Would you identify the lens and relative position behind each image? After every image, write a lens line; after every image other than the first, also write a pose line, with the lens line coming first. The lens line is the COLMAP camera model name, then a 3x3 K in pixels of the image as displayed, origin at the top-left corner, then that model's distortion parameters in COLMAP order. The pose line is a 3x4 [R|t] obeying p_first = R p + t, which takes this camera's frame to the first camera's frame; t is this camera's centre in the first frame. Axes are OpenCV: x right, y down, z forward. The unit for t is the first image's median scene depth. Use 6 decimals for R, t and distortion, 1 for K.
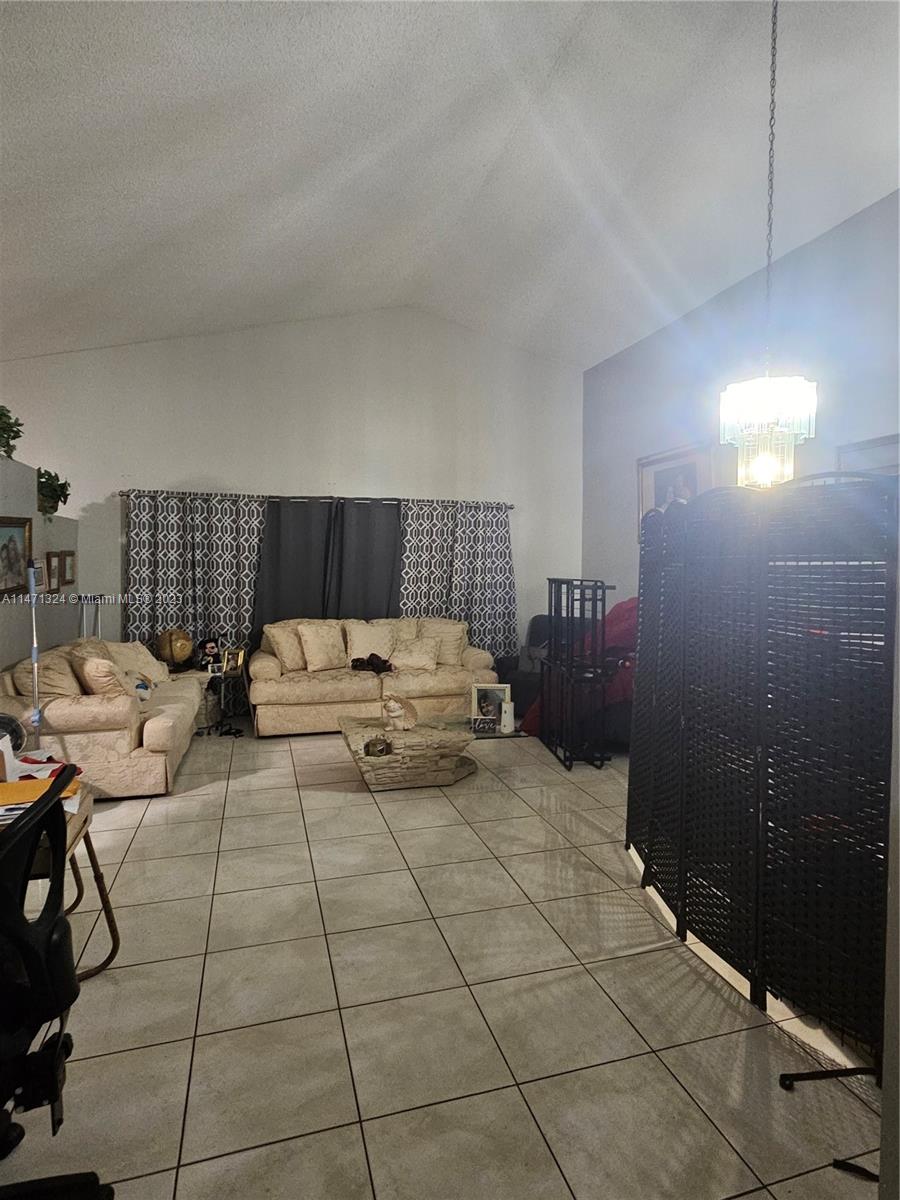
lens RADIAL K [[680.1, 0, 445.3], [0, 680.1, 580.8], [0, 0, 1]] dist [-0.000257, -0.000215]
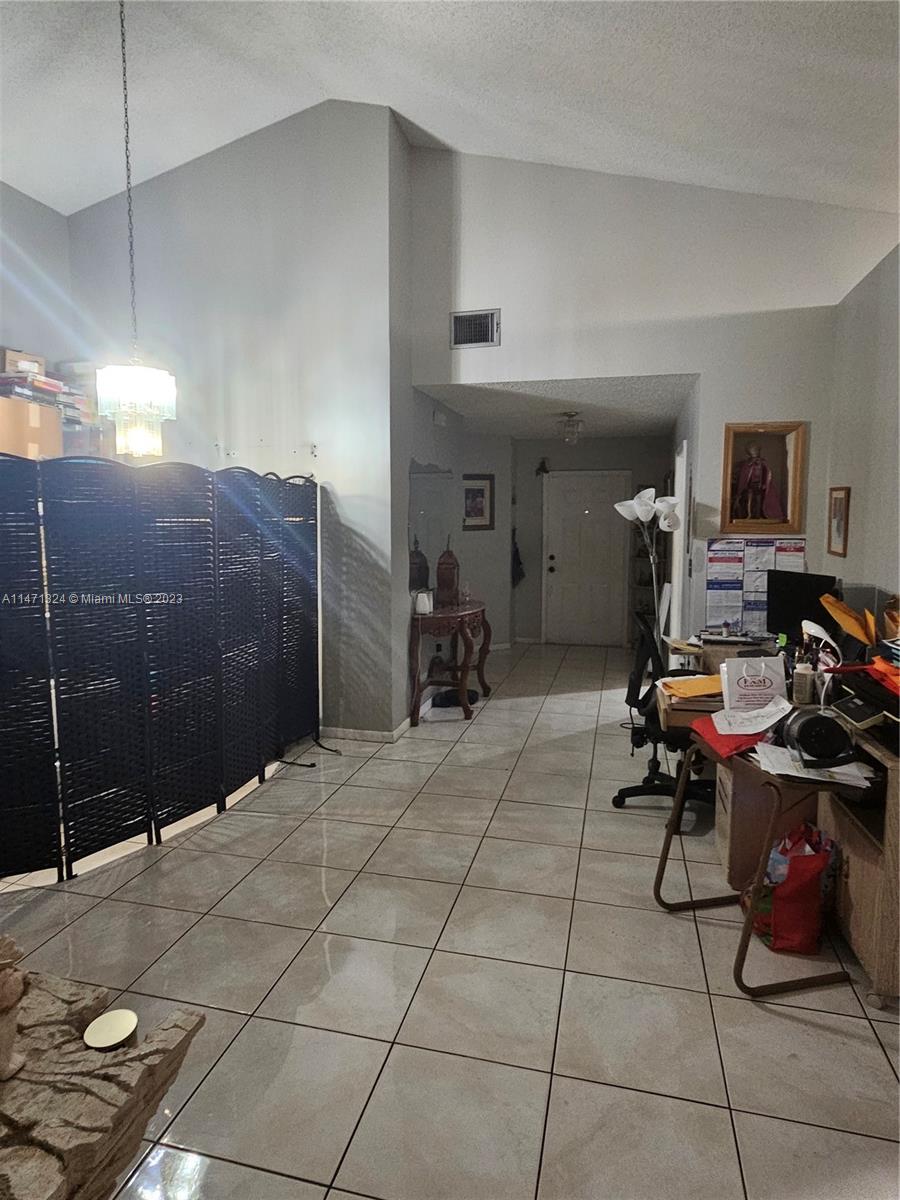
lens RADIAL K [[680.1, 0, 445.3], [0, 680.1, 580.8], [0, 0, 1]] dist [-0.000257, -0.000215]
pose [[-0.865022, -0.048615, 0.499373, -0.646287], [0.014086, 0.992549, 0.121027, -0.062607], [-0.501536, 0.111726, -0.857892, 1.850620]]
